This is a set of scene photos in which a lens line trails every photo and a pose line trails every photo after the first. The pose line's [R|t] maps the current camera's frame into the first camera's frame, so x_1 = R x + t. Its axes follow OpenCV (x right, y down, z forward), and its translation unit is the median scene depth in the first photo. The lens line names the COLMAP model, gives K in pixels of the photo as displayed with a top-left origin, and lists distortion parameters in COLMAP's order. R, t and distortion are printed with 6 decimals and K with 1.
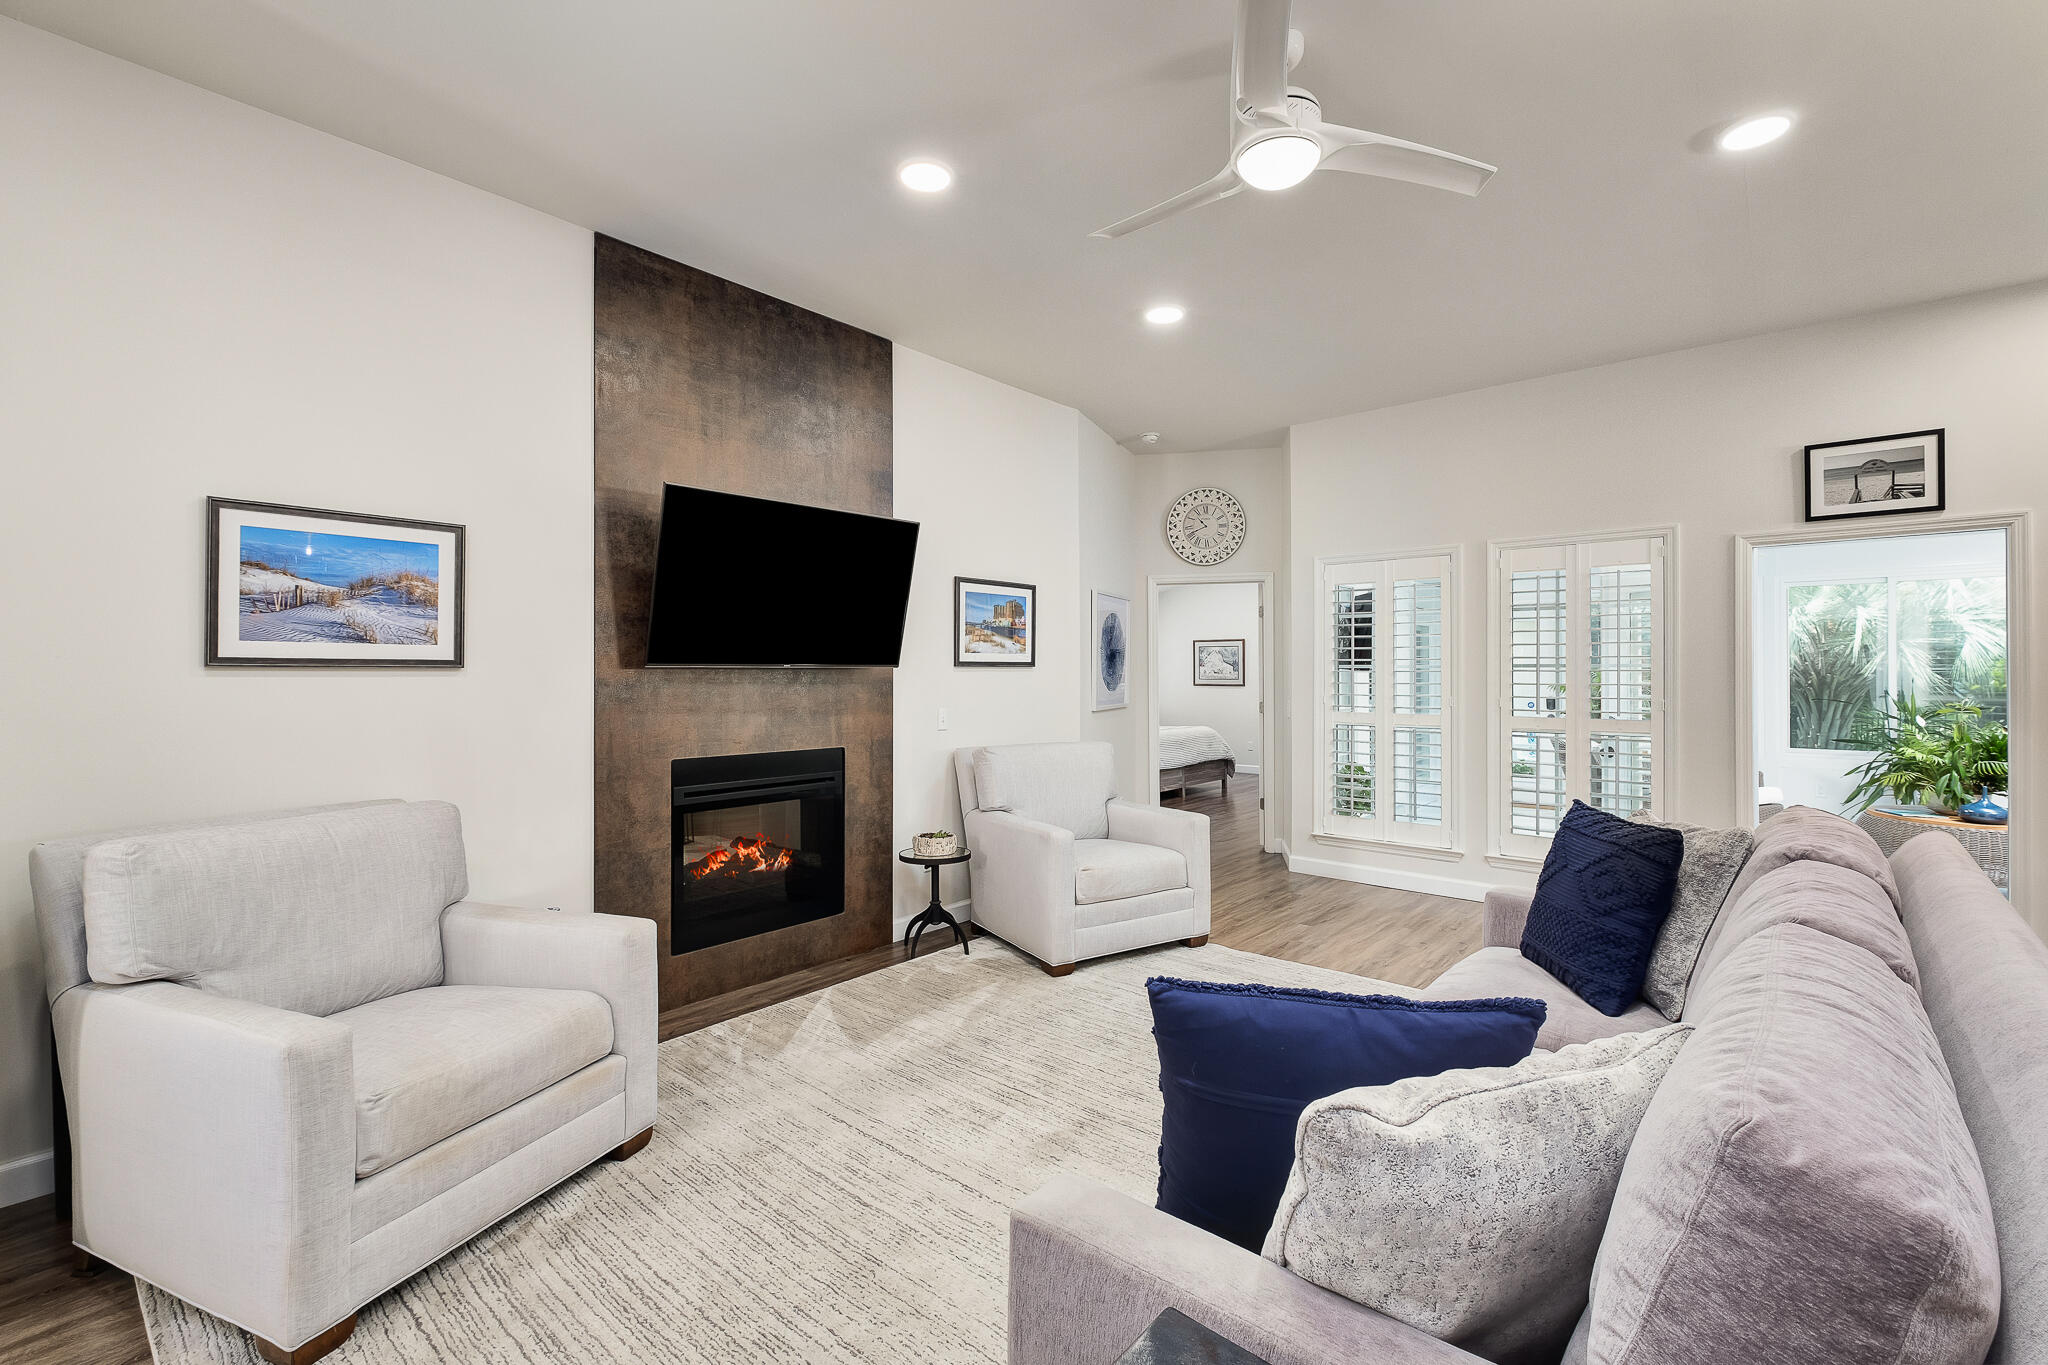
lens RADIAL K [[891.6, 0, 1023.6], [0, 891.6, 669.9], [0, 0, 1]] dist [-0.000579, -0.002105]
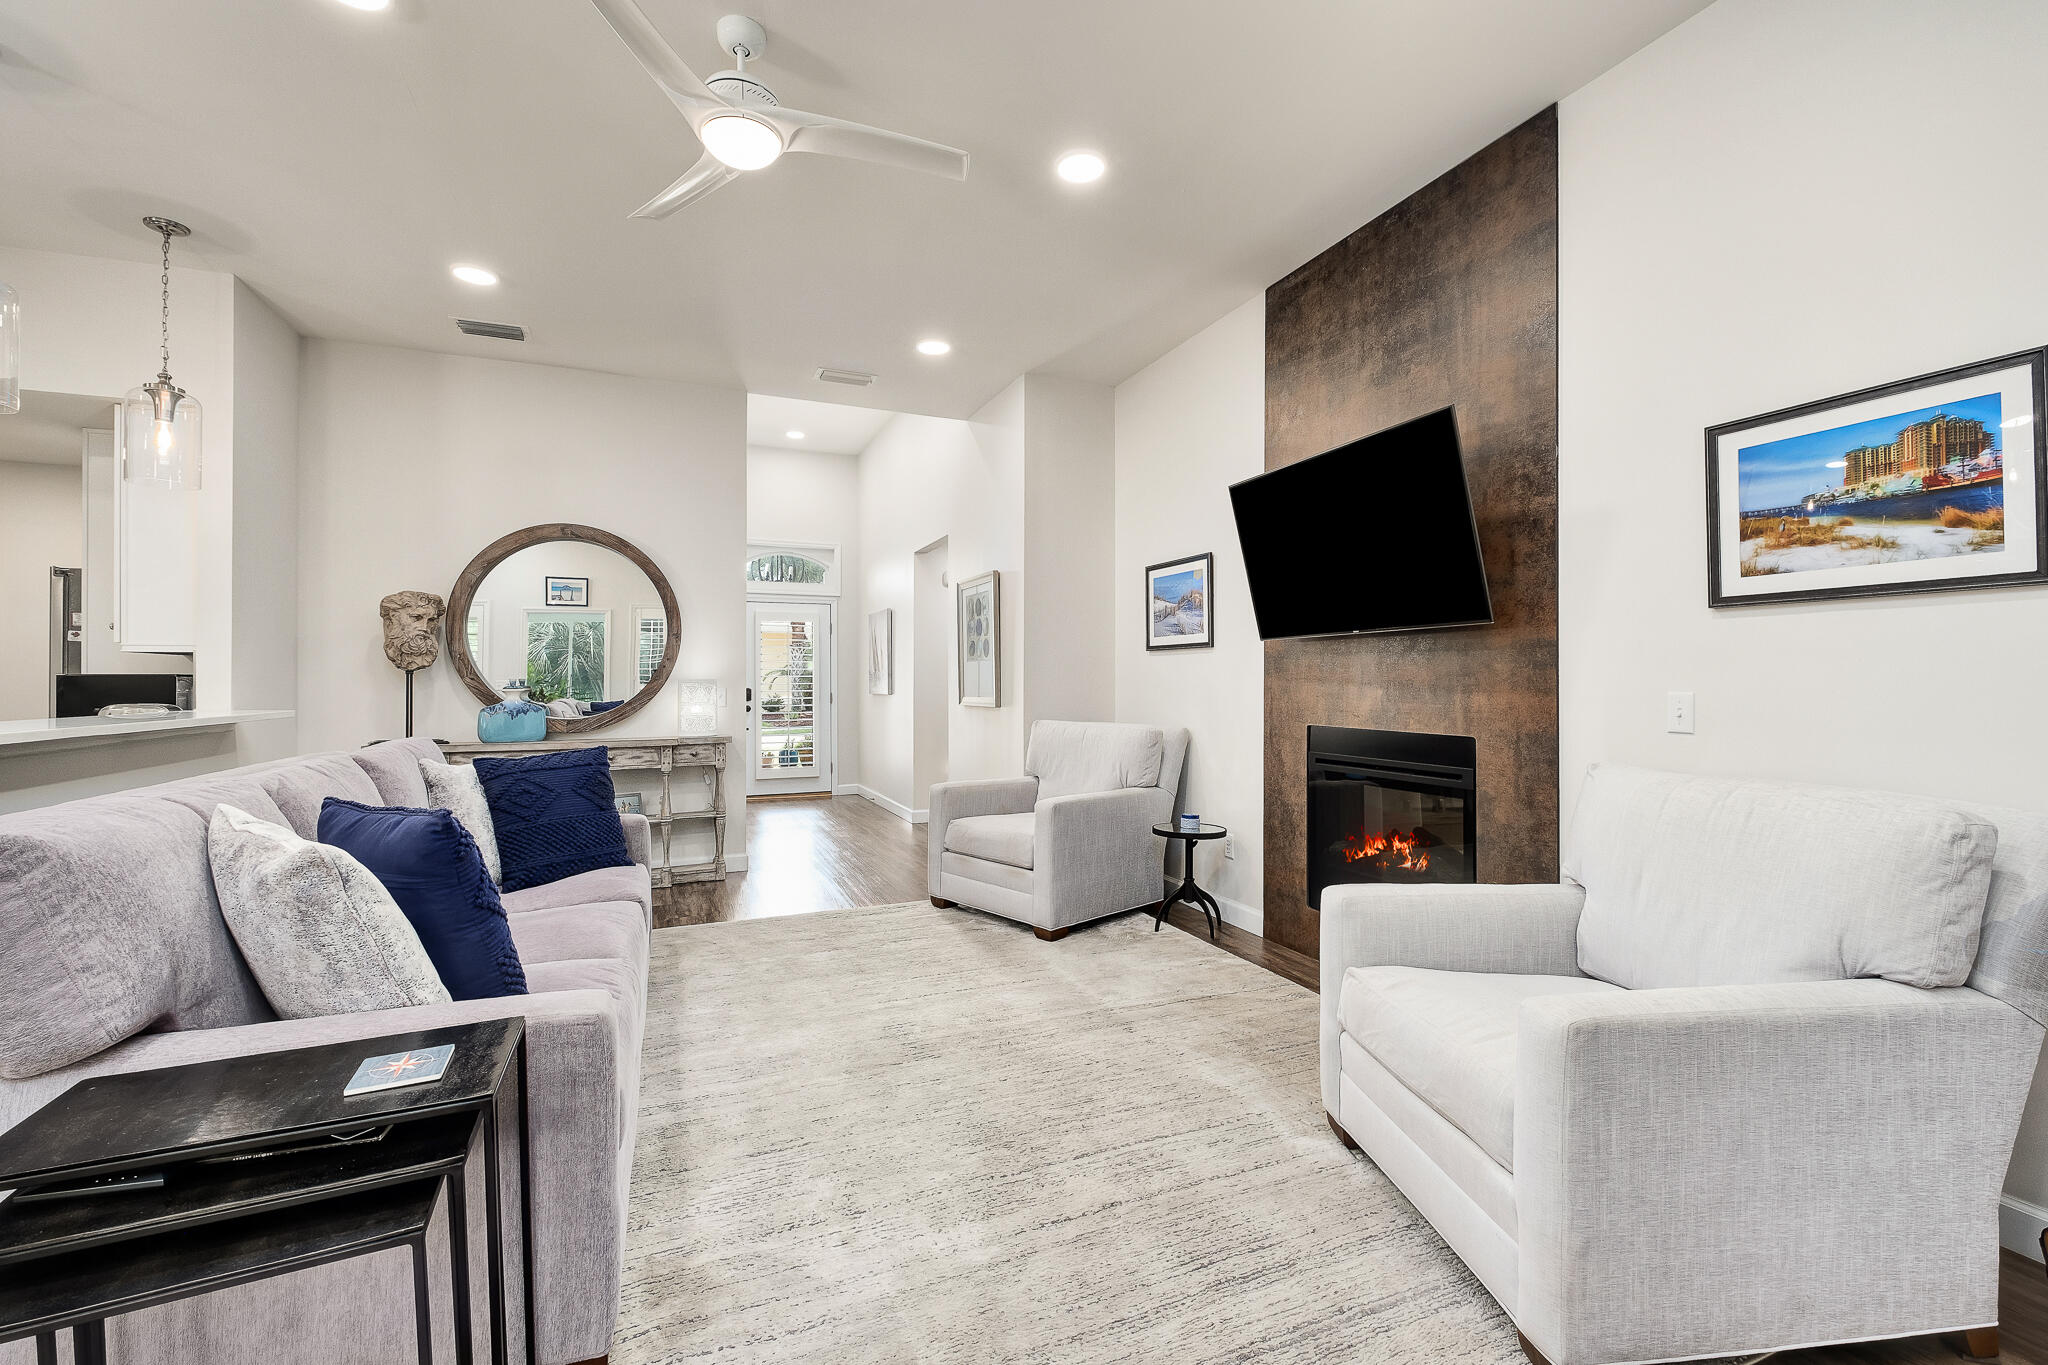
lens RADIAL K [[891.6, 0, 1046.5], [0, 891.6, 675.6], [0, 0, 1]] dist [-0.000579, -0.002105]
pose [[-0.436164, -0.002964, -0.899862, 0.831646], [0.008009, 0.999942, -0.007176, 0.053512], [0.899831, -0.010337, -0.436115, 1.377279]]
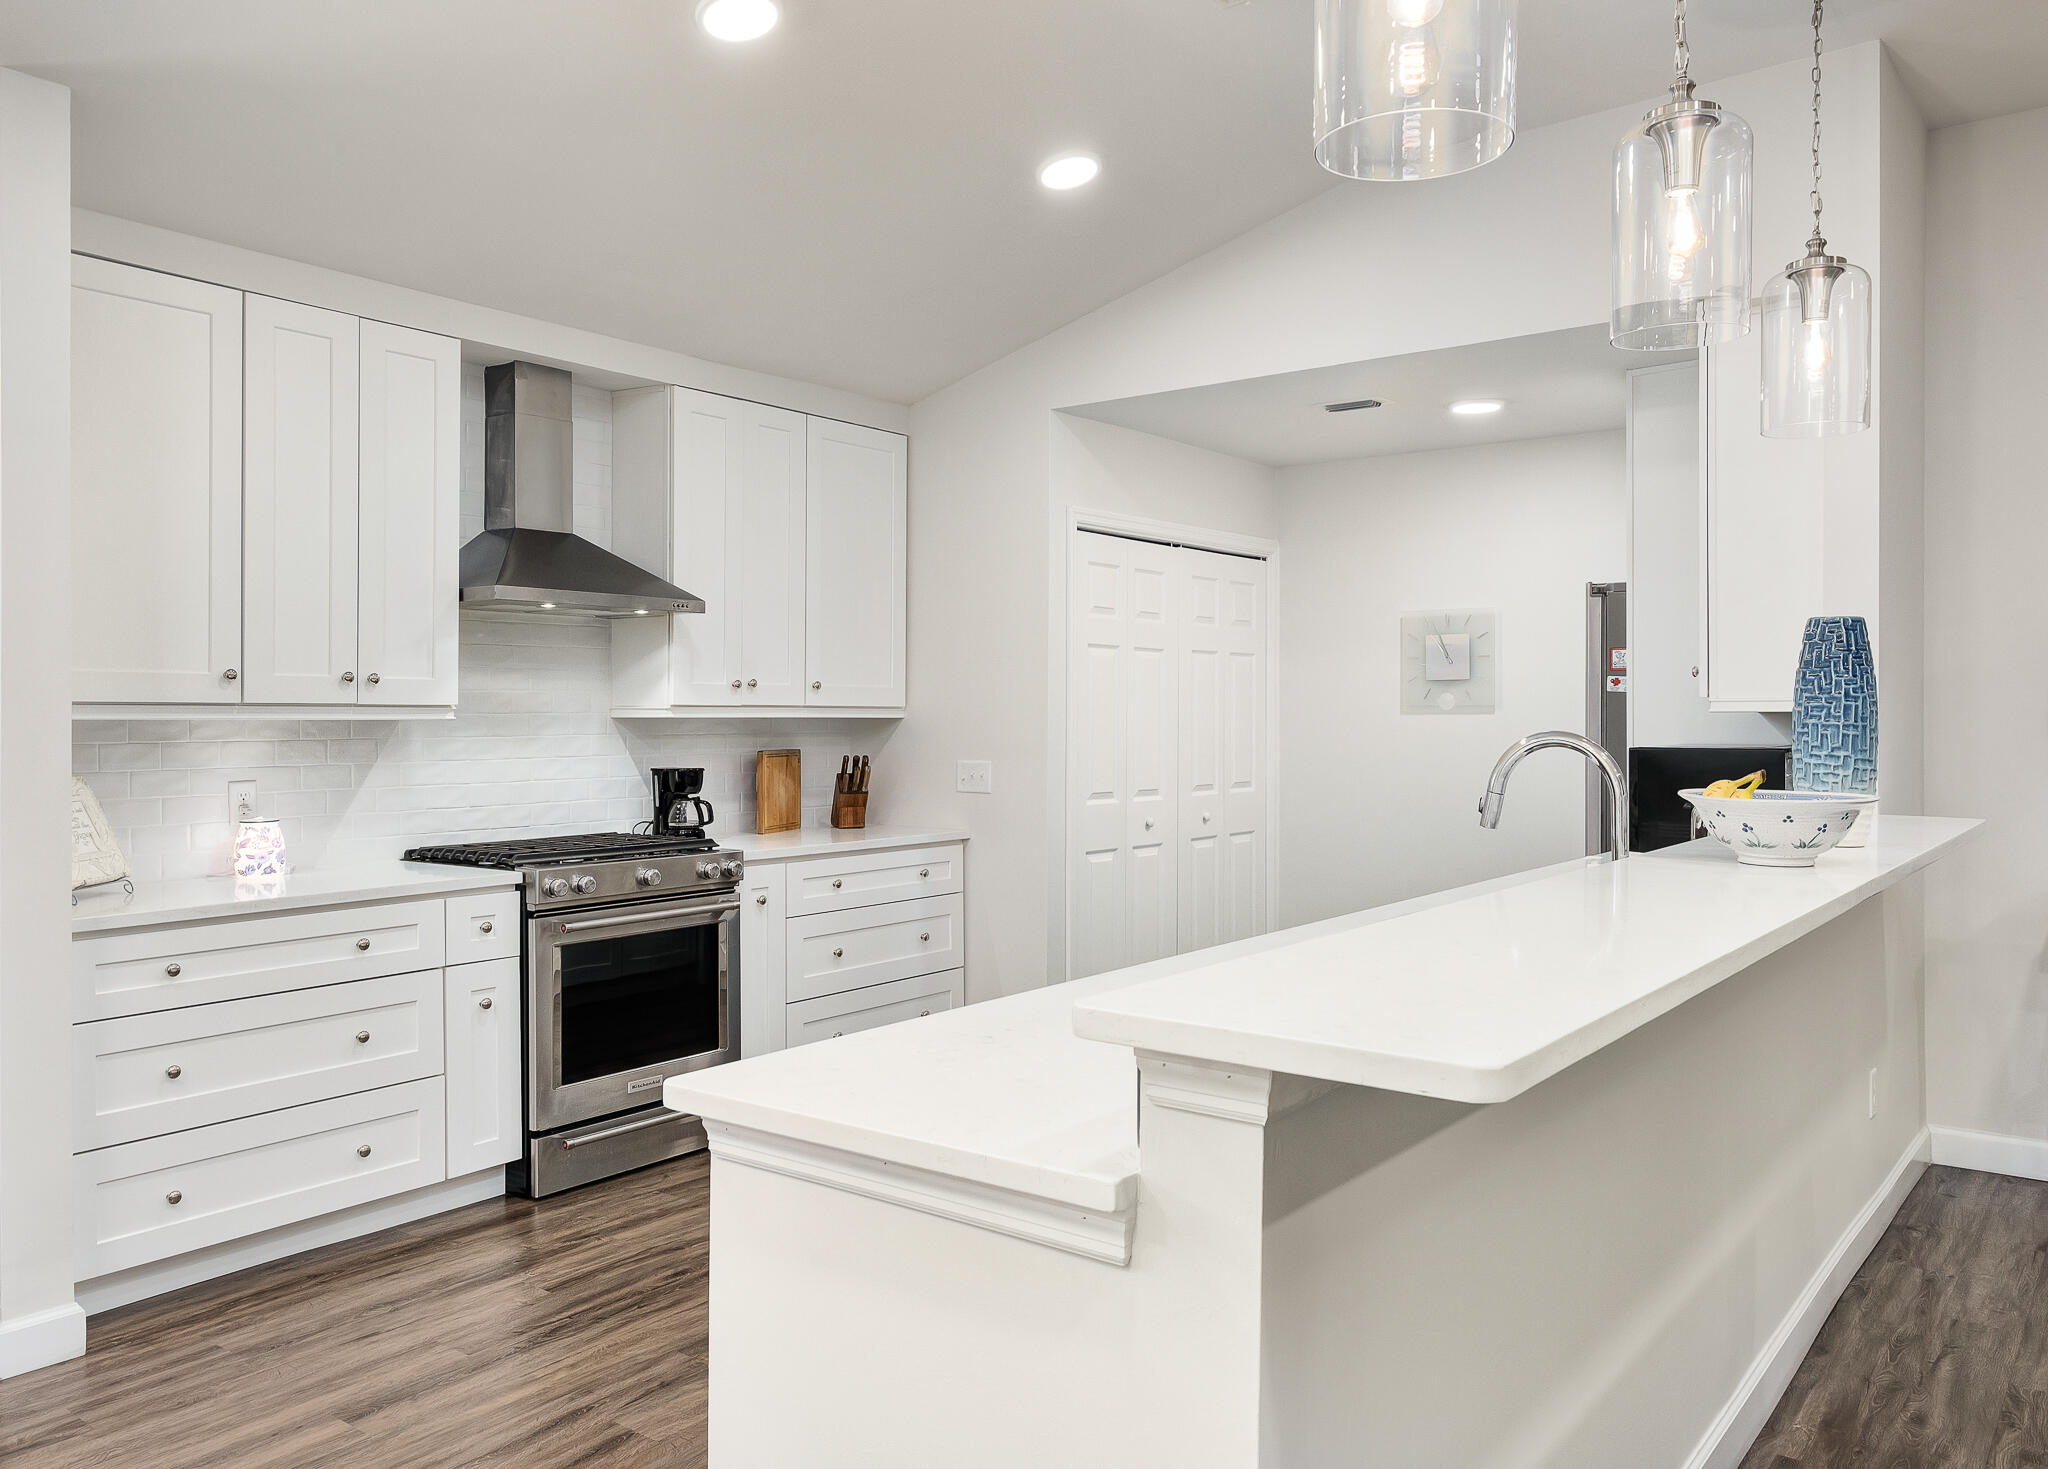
lens RADIAL K [[1516.5, 0, 1021.2], [0, 1516.5, 714.8], [0, 0, 1]] dist [0.007210, 0.001008]
pose [[-0.998387, 0.005956, -0.056458, 0.959493], [0.006172, 0.999974, -0.003656, 0.003579], [0.056435, -0.003999, -0.998398, 0.959405]]
